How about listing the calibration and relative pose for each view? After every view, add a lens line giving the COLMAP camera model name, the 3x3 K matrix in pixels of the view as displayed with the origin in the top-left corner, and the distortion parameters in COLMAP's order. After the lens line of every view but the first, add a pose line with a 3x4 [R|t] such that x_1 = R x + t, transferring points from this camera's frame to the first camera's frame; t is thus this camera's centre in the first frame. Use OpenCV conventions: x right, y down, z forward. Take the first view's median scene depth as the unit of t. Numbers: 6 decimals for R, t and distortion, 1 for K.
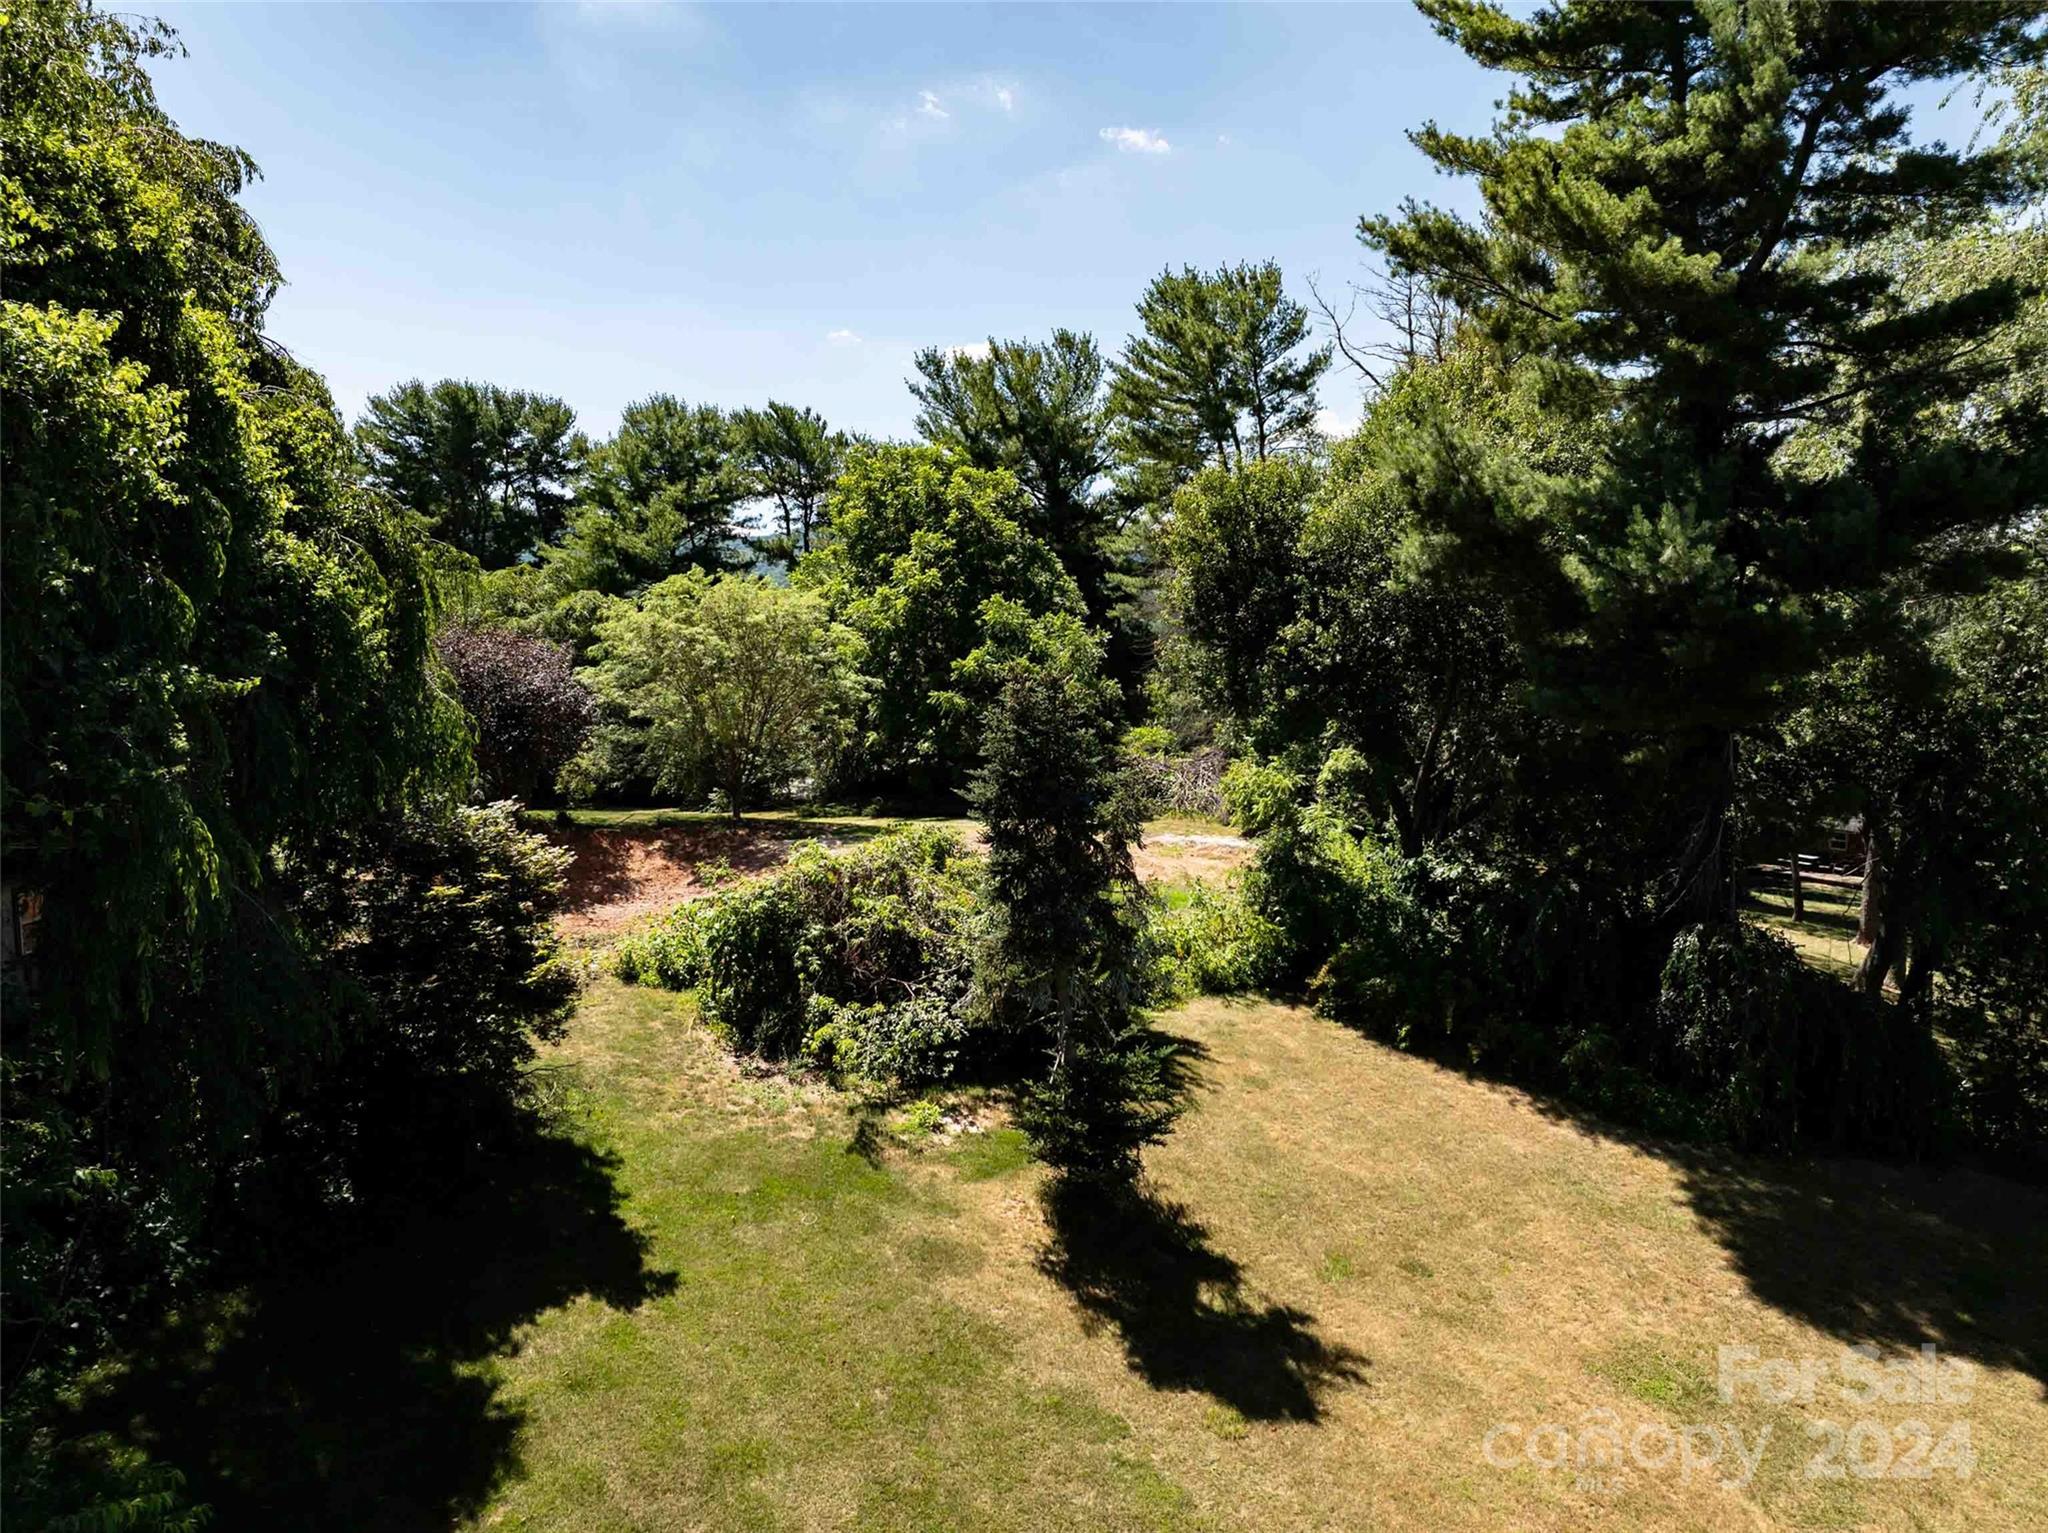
lens RADIAL K [[1470.2, 0, 1024.1], [0, 1470.2, 759.4], [0, 0, 1]] dist [-0.019788, 0.000045]
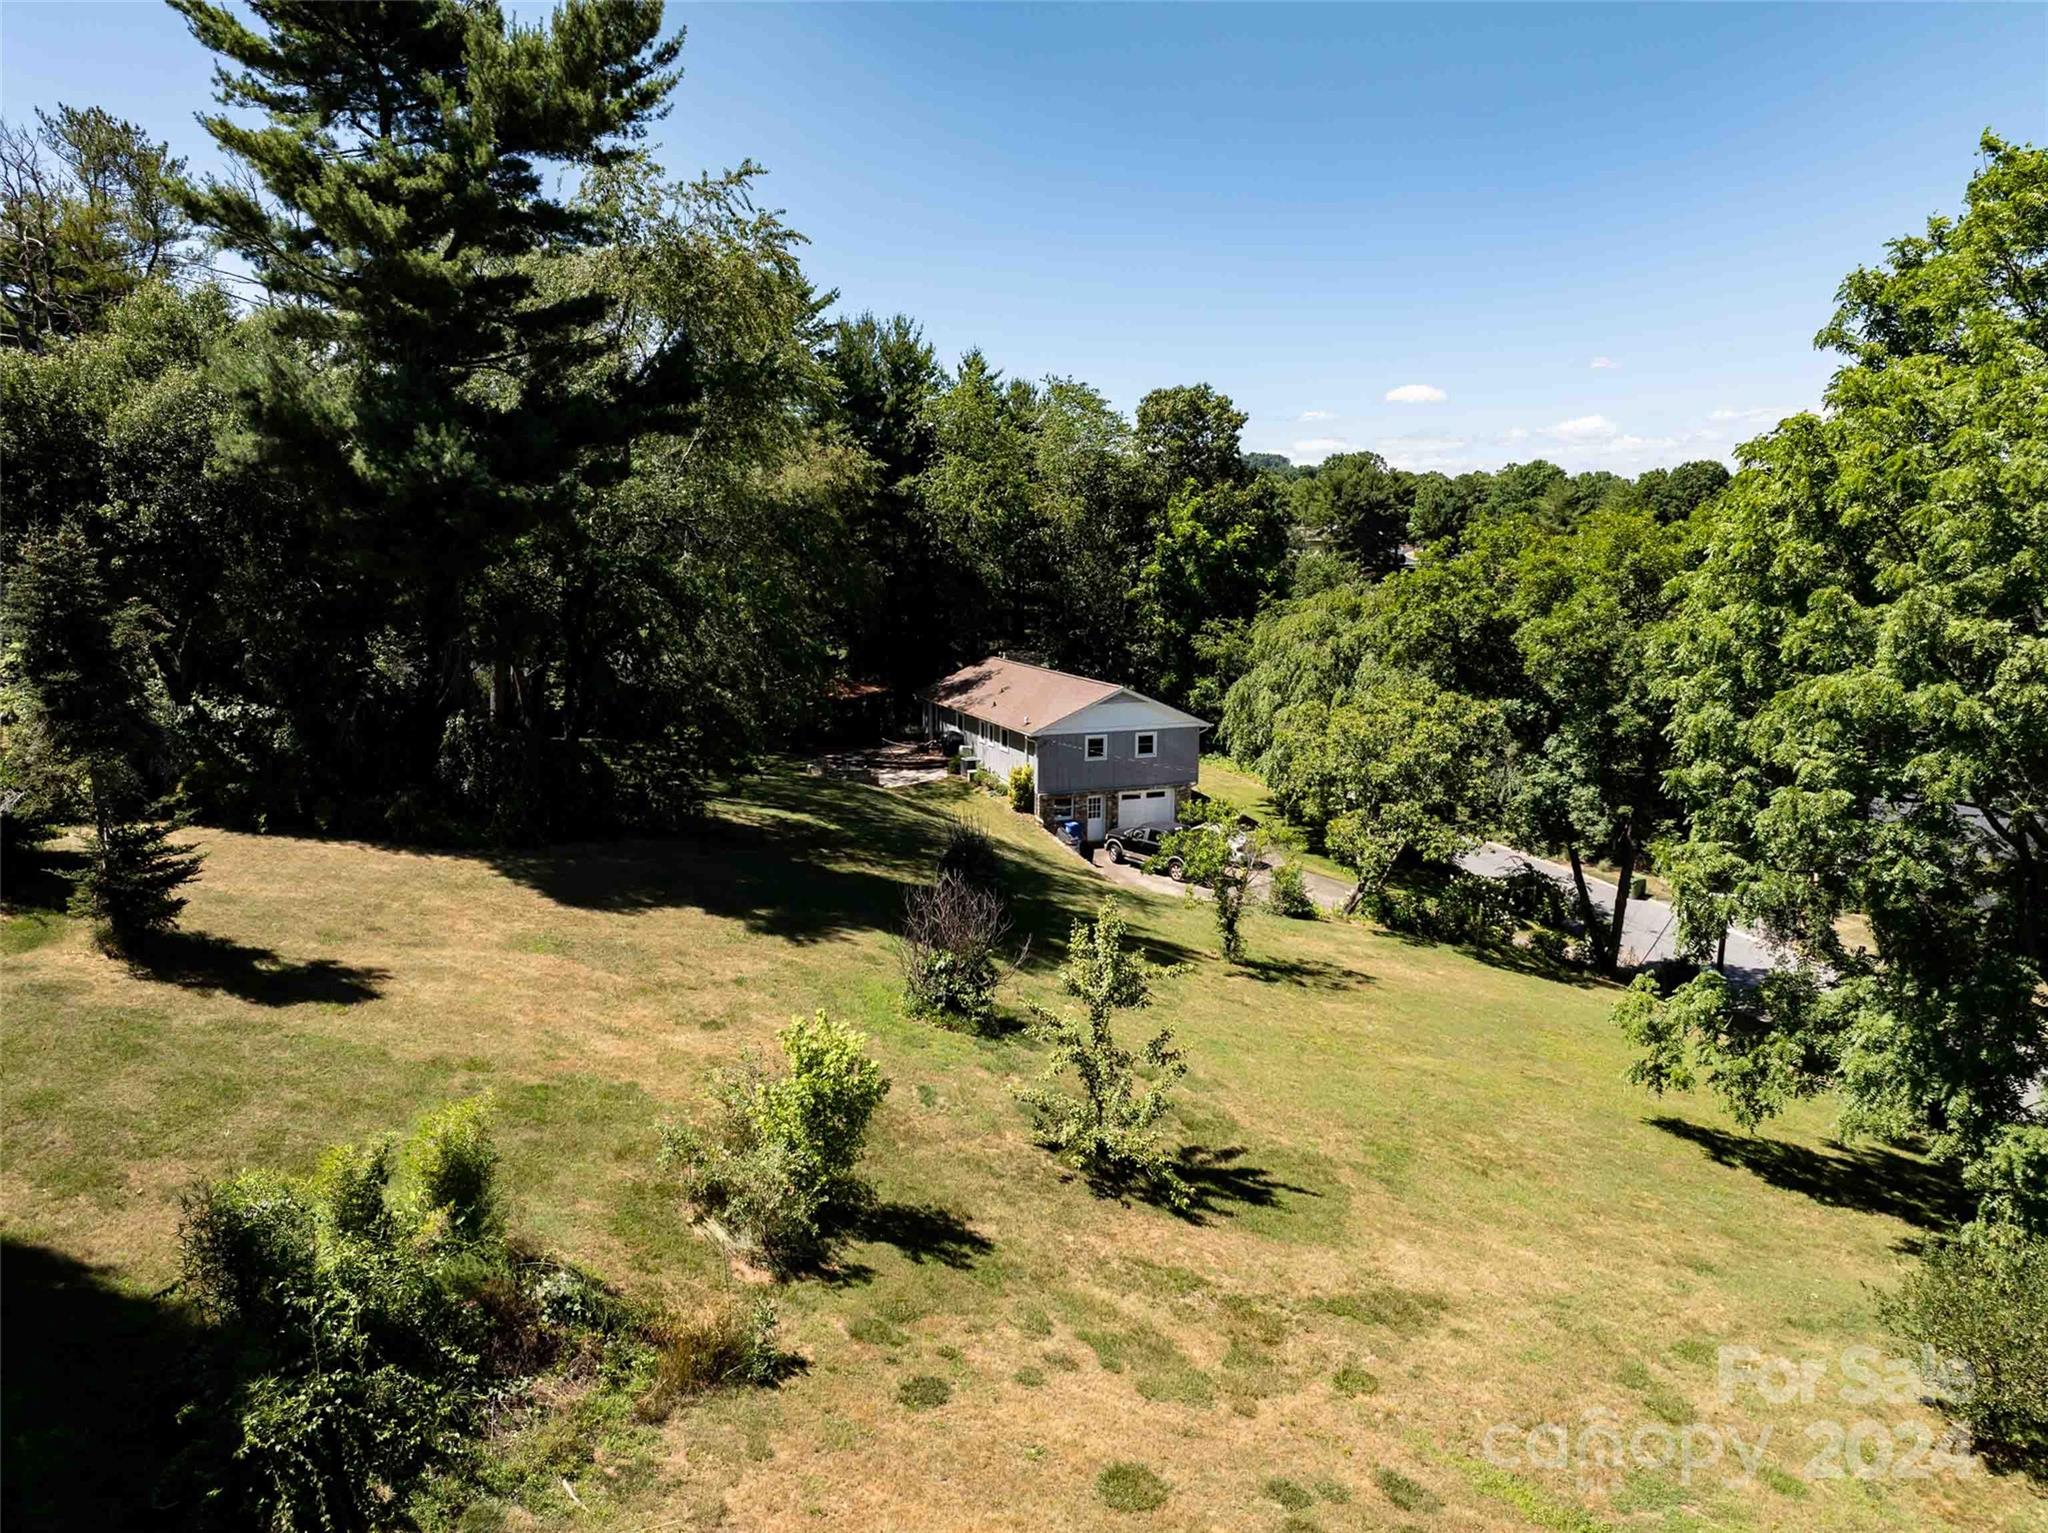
lens RADIAL K [[1470.2, 0, 1014.3], [0, 1470.2, 761.7], [0, 0, 1]] dist [-0.019788, 0.000045]
pose [[0.580427, -0.132451, 0.803468, -0.393955], [0.073548, 0.991177, 0.110263, 0.040463], [-0.810984, -0.004906, 0.585048, -0.306455]]
